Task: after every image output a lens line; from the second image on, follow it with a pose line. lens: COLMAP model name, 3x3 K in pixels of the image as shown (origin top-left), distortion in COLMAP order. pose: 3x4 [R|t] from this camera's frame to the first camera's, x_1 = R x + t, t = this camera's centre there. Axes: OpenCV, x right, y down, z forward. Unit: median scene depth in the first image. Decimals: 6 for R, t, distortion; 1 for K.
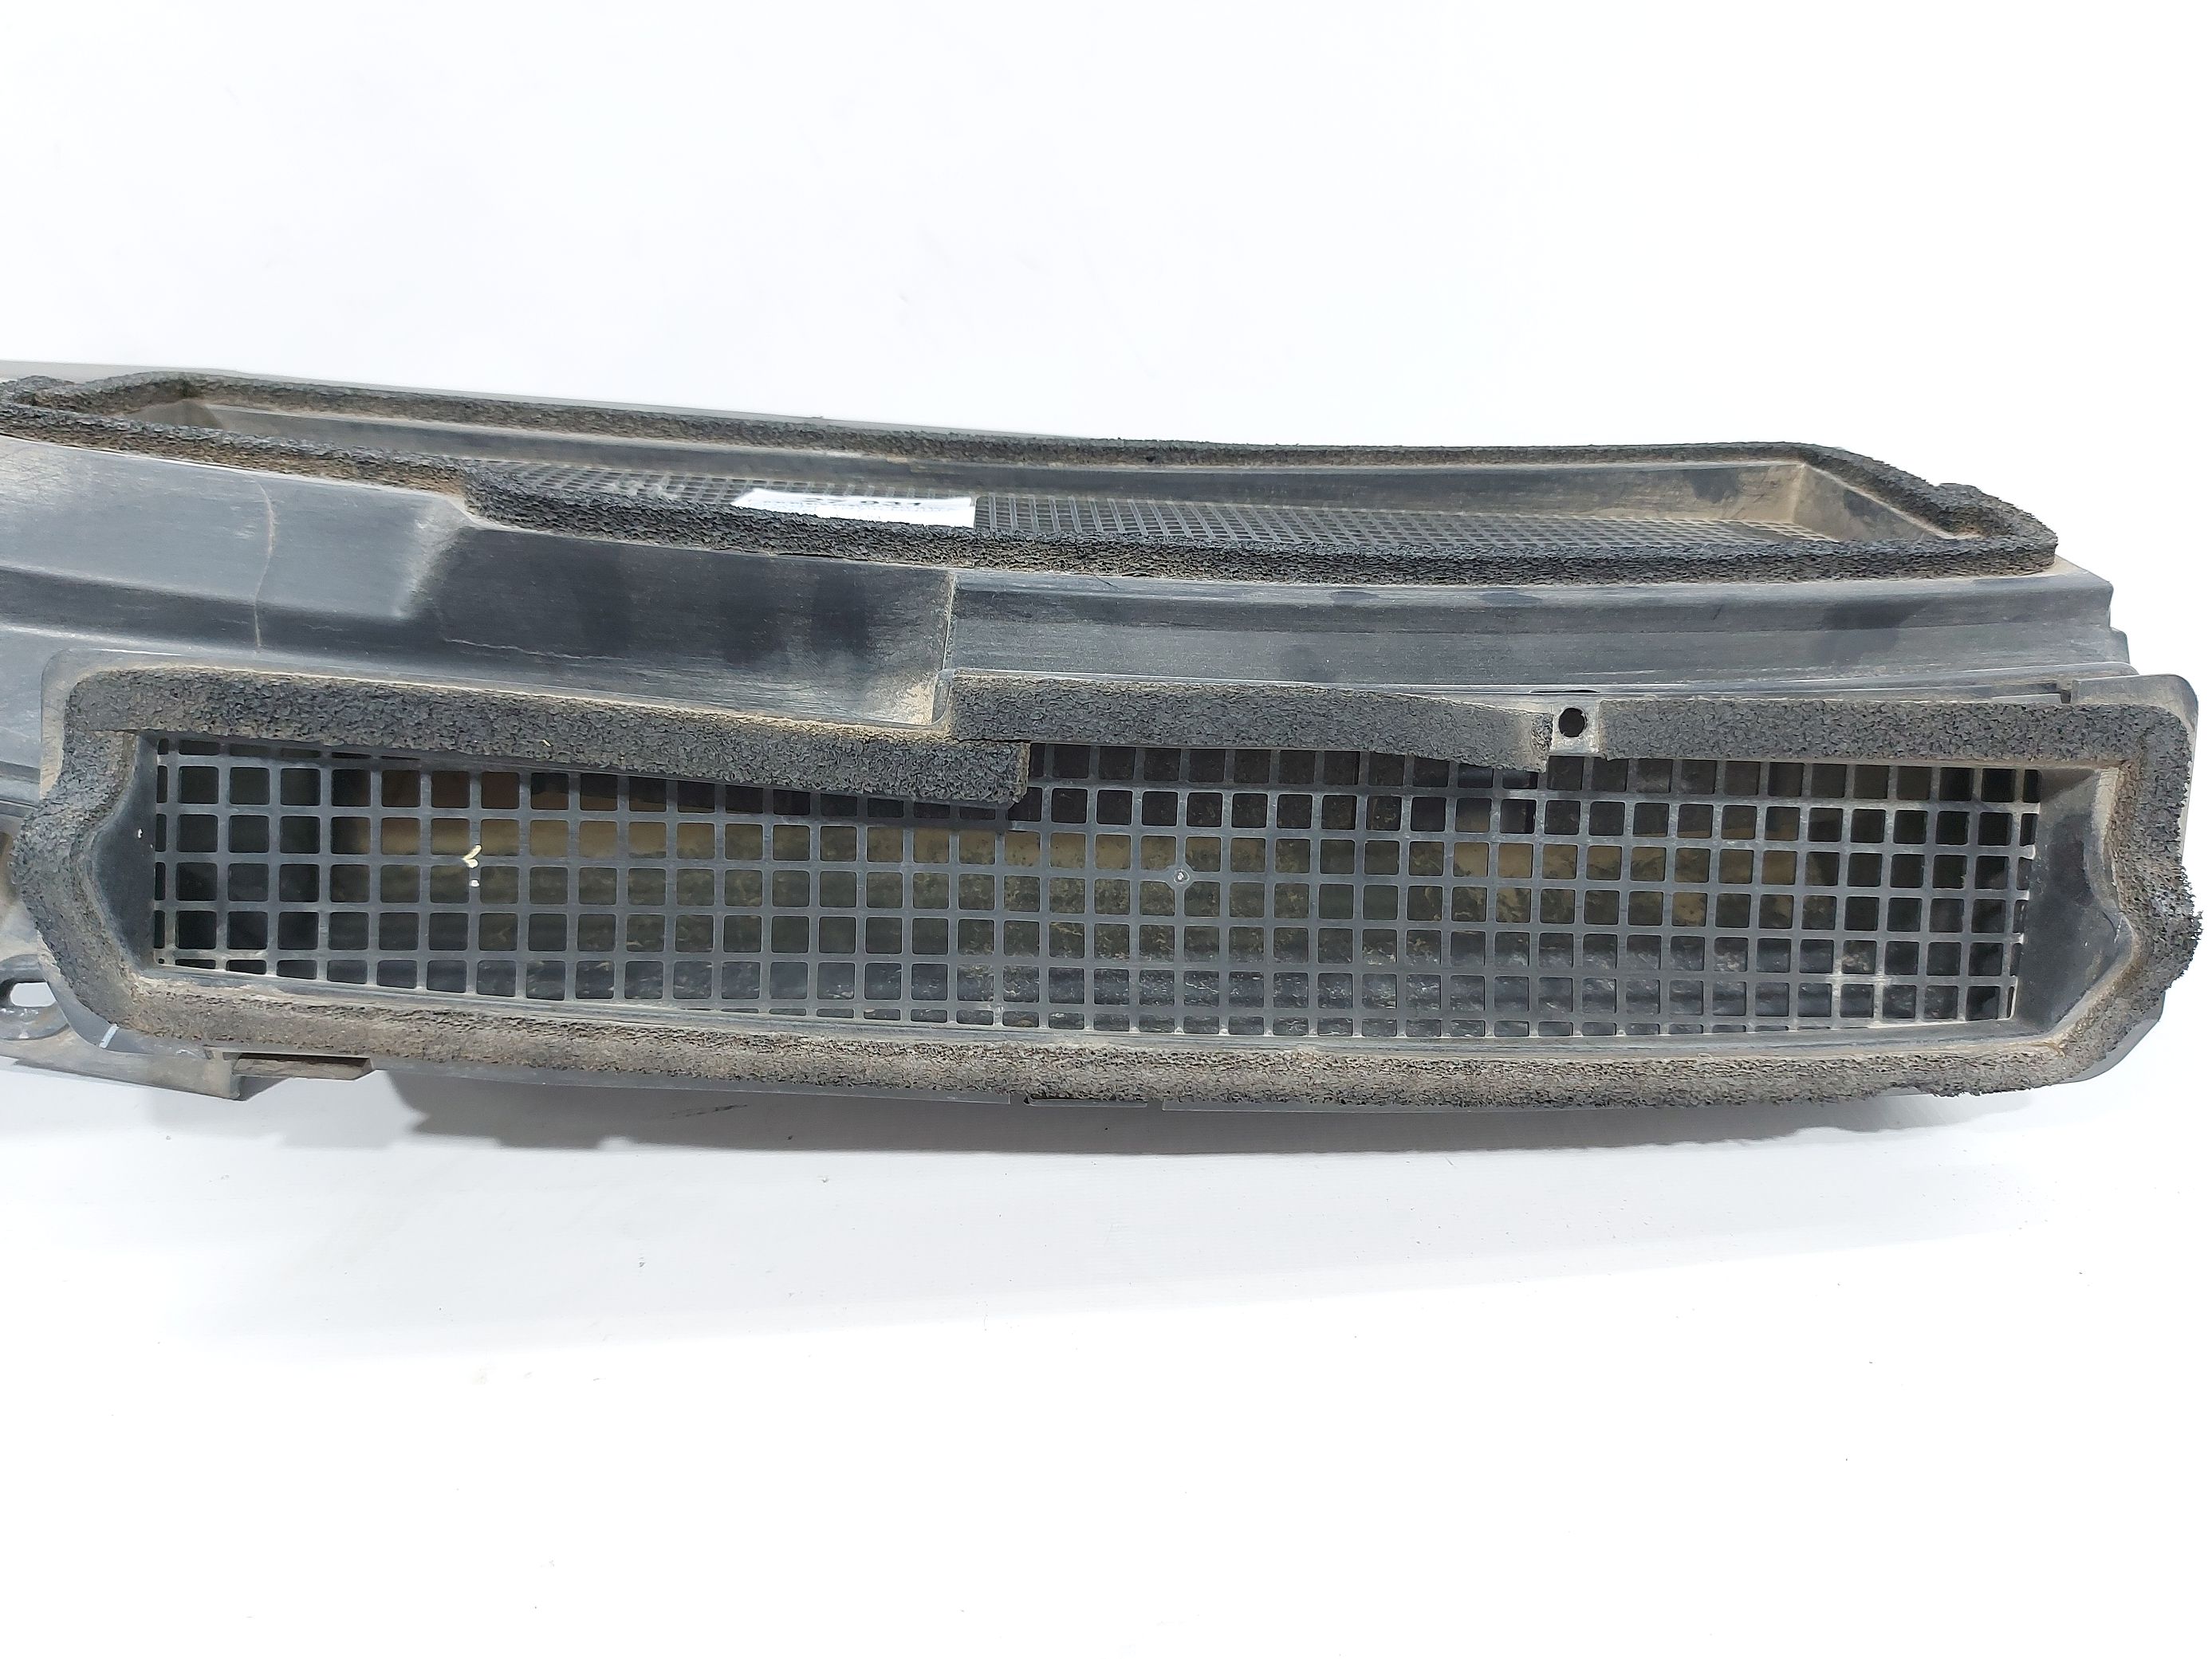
lens RADIAL K [[1527.0, 0, 1108.1], [0, 1527.0, 843.8], [0, 0, 1]] dist [0.117711, -0.213303]
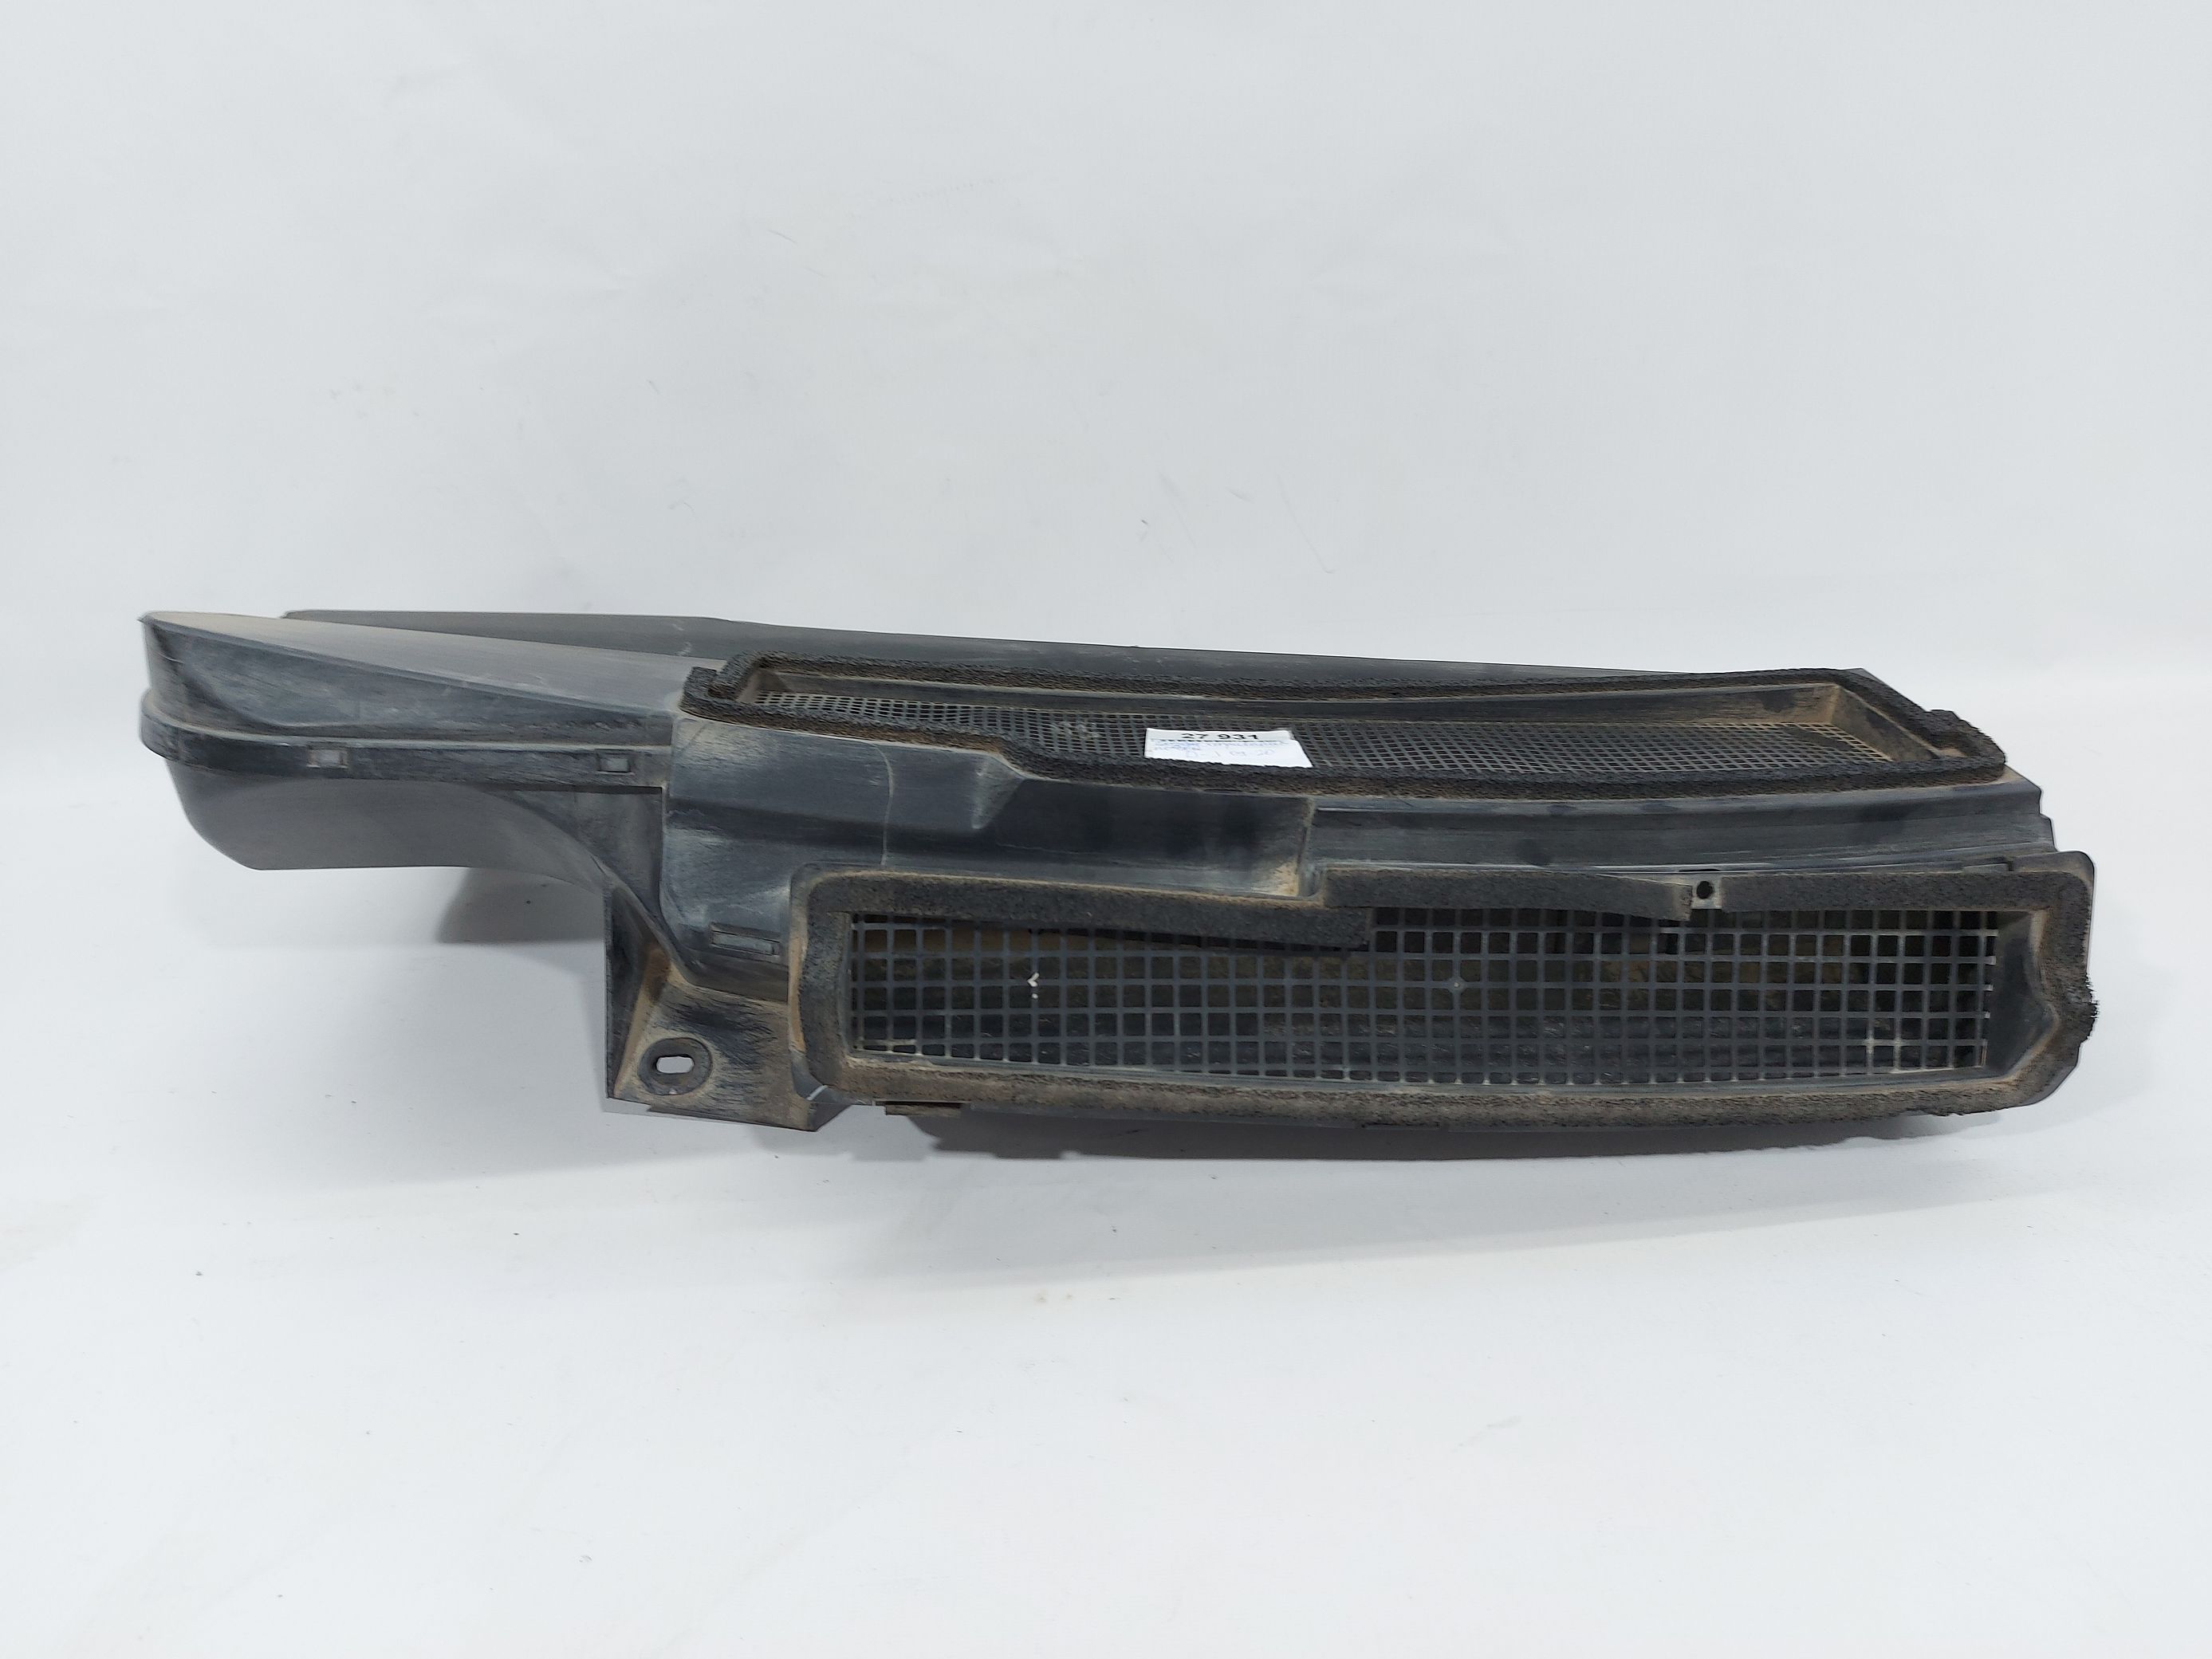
lens RADIAL K [[1527.0, 0, 1108.1], [0, 1527.0, 843.8], [0, 0, 1]] dist [0.117711, -0.213303]
pose [[0.999824, -0.015269, -0.010861, -0.293099], [0.015082, 0.999741, -0.017070, -0.102753], [0.011119, 0.016903, 0.999795, -0.606826]]
